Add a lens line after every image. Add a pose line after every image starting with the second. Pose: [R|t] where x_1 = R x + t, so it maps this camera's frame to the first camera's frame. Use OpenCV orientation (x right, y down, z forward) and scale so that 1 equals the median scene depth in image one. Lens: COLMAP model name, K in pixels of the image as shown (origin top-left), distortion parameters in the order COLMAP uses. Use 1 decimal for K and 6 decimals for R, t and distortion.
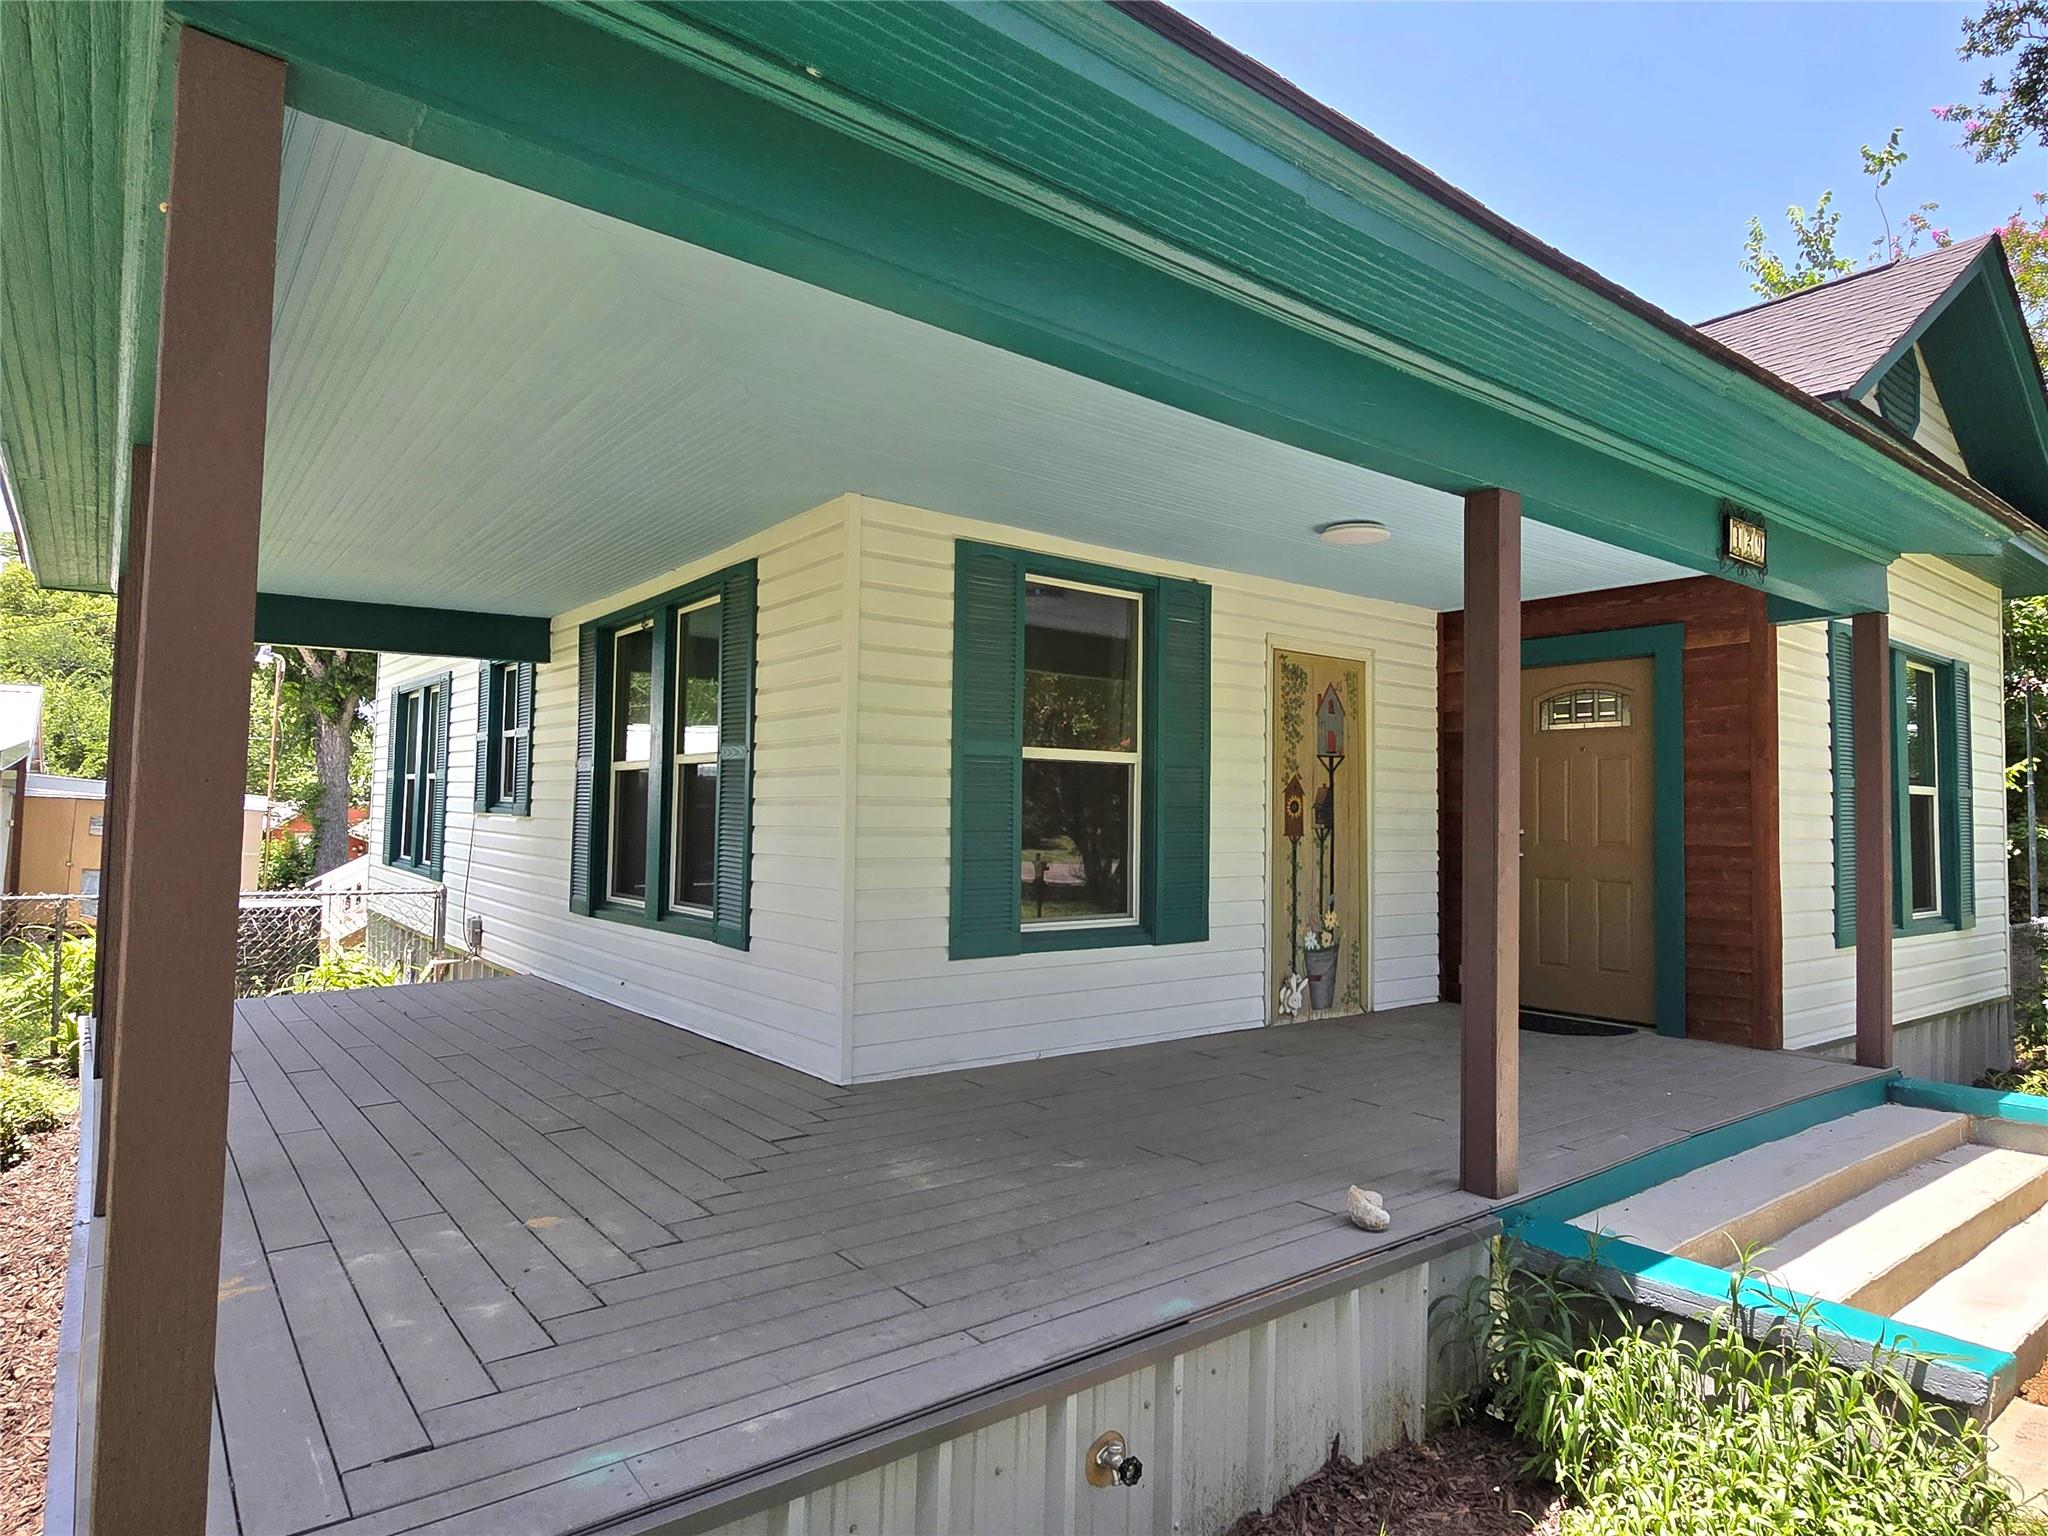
lens RADIAL K [[1192.9, 0, 1031.6], [0, 1192.9, 759.3], [0, 0, 1]] dist [-0.001818, -0.000303]
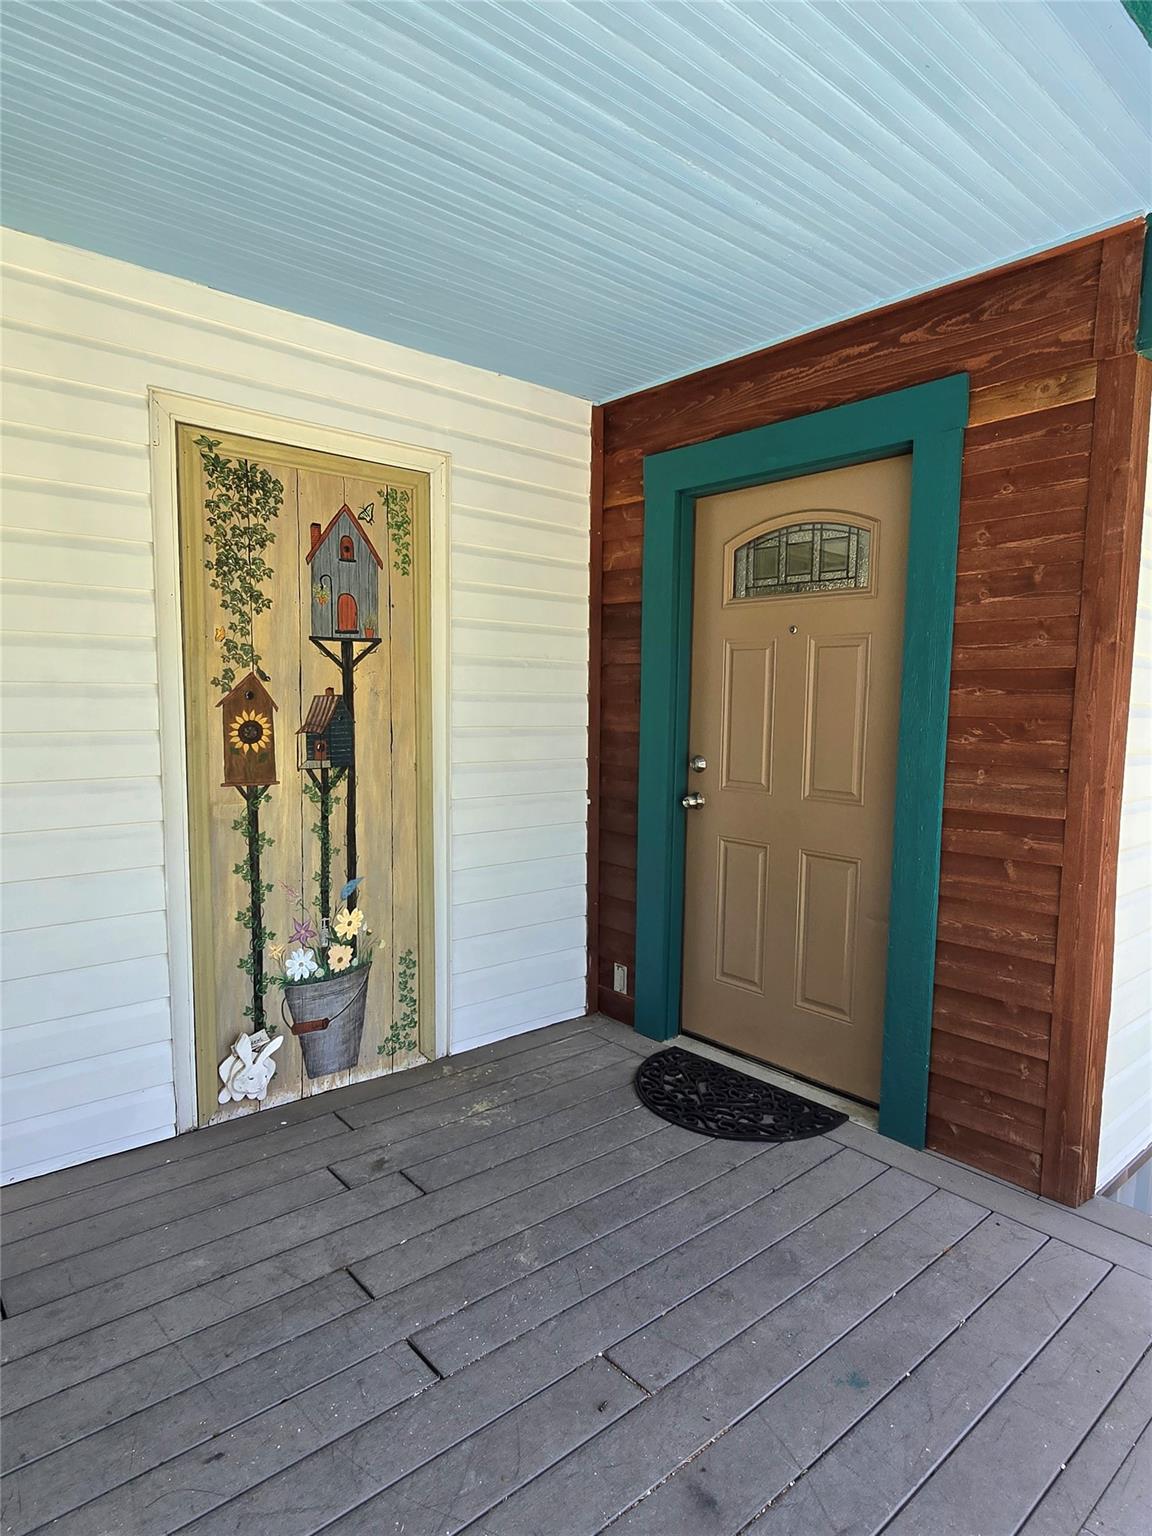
lens RADIAL K [[894.7, 0, 570.7], [0, 894.7, 774.5], [0, 0, 1]] dist [-0.001818, -0.000303]
pose [[0.998687, -0.002916, 0.051139, 0.343318], [-0.004054, 0.990747, 0.135661, 0.003071], [-0.051061, -0.135690, 0.989435, 0.584432]]
